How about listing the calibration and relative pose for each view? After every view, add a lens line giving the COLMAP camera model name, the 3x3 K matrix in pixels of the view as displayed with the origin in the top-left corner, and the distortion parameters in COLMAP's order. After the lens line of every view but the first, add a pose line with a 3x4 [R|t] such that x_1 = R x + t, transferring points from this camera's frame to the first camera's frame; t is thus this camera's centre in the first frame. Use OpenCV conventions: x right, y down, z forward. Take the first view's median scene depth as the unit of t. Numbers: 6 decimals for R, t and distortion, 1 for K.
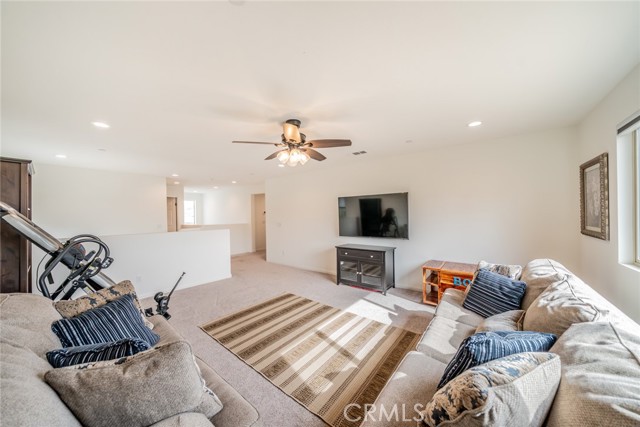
lens RADIAL K [[215.0, 0, 317.6], [0, 215.0, 215.6], [0, 0, 1]] dist [0.000454, 0.000158]
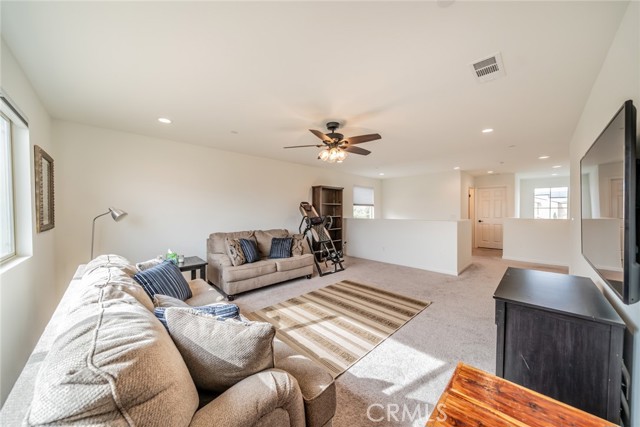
lens RADIAL K [[215.0, 0, 318.1], [0, 215.0, 212.1], [0, 0, 1]] dist [0.000454, 0.000158]
pose [[-0.111058, 0.020557, -0.993601, 1.036987], [0.002610, 0.999789, 0.020393, 0.011859], [0.993810, -0.000328, -0.111088, 1.032630]]
